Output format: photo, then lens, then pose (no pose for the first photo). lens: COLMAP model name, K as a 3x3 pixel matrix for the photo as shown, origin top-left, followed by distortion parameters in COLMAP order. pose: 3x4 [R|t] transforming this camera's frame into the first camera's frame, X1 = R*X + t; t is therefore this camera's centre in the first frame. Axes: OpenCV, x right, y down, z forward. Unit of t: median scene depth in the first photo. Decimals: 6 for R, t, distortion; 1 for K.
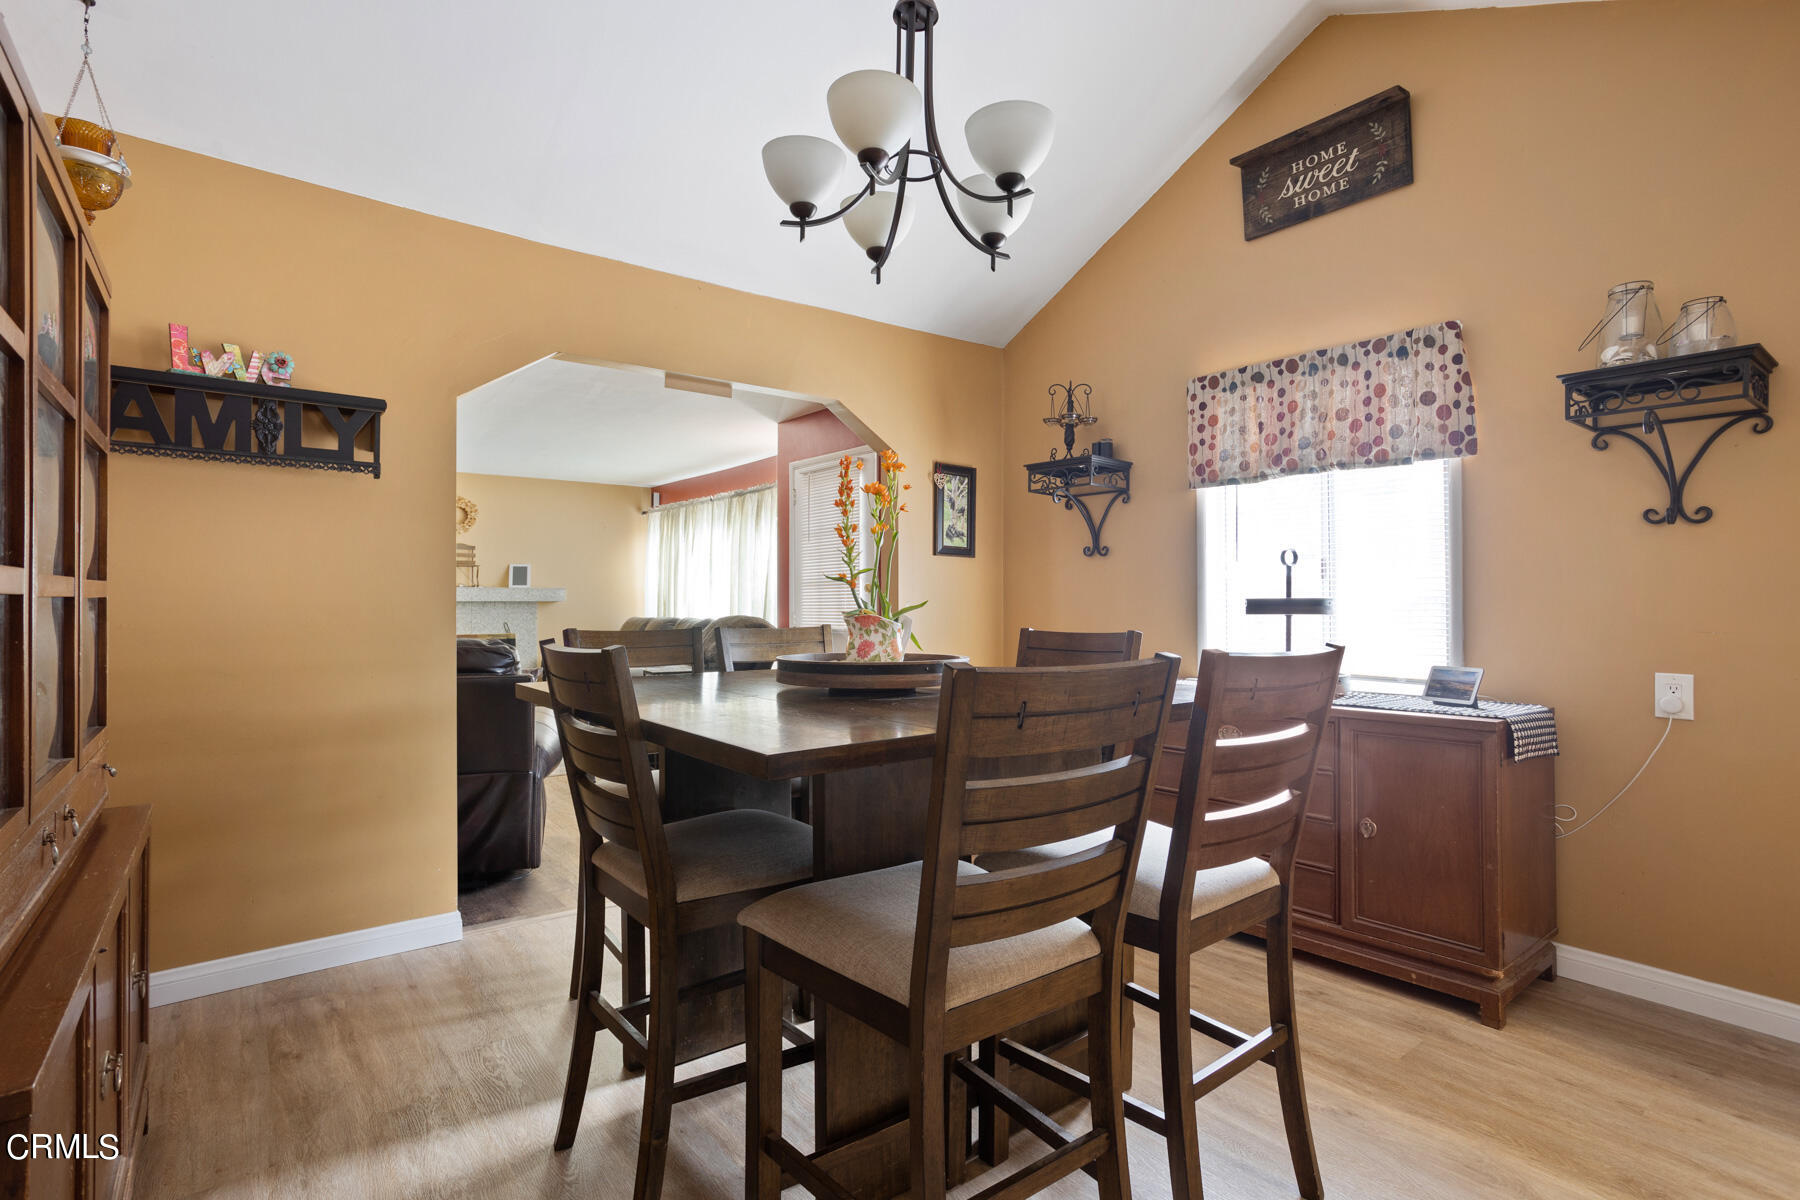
lens RADIAL K [[870.0, 0, 894.4], [0, 870.0, 604.4], [0, 0, 1]] dist [-0.056364, 0.034261]
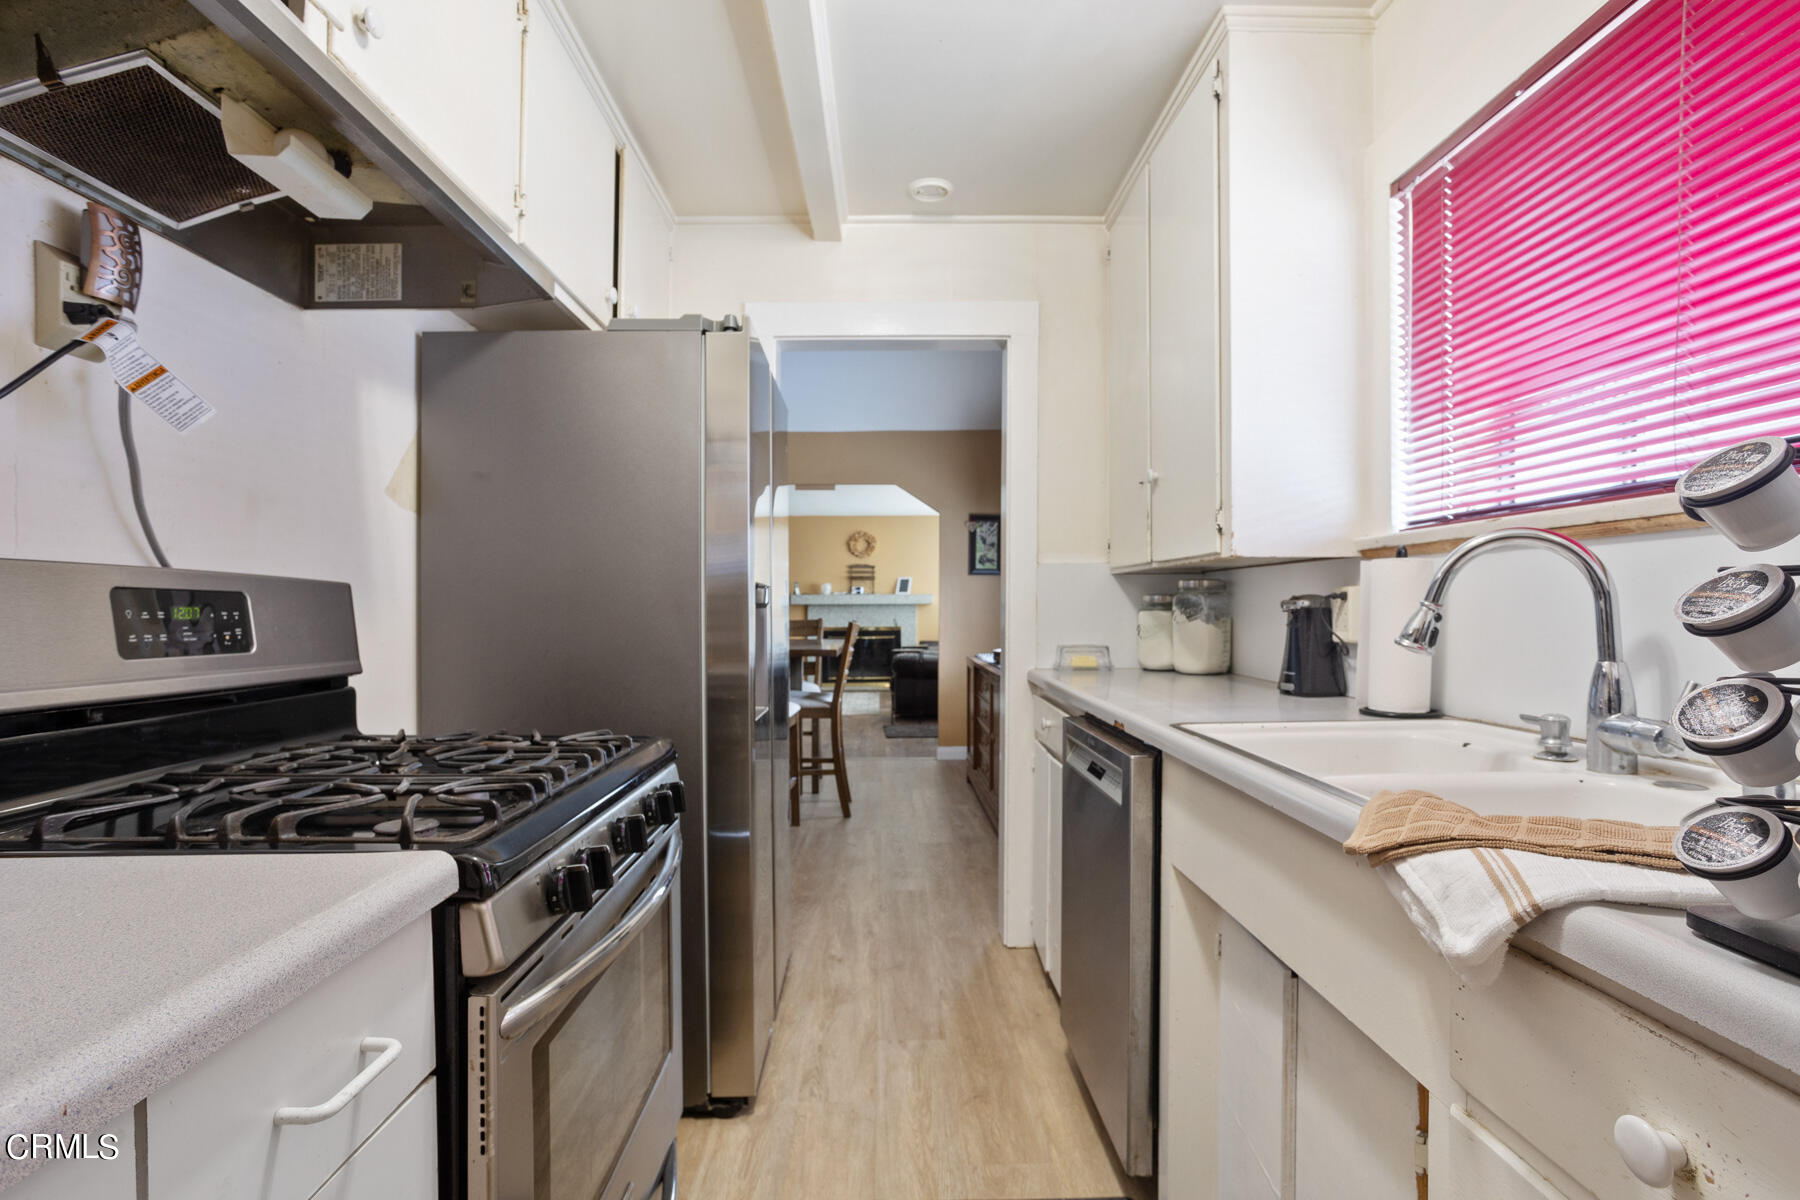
lens RADIAL K [[878.9, 0, 901.0], [0, 878.9, 594.3], [0, 0, 1]] dist [-0.053934, 0.036773]
pose [[0.802478, -0.007342, -0.596636, 0.854636], [-0.000362, 0.999918, -0.012792, -0.002743], [0.596681, 0.010481, 0.802410, -0.308738]]
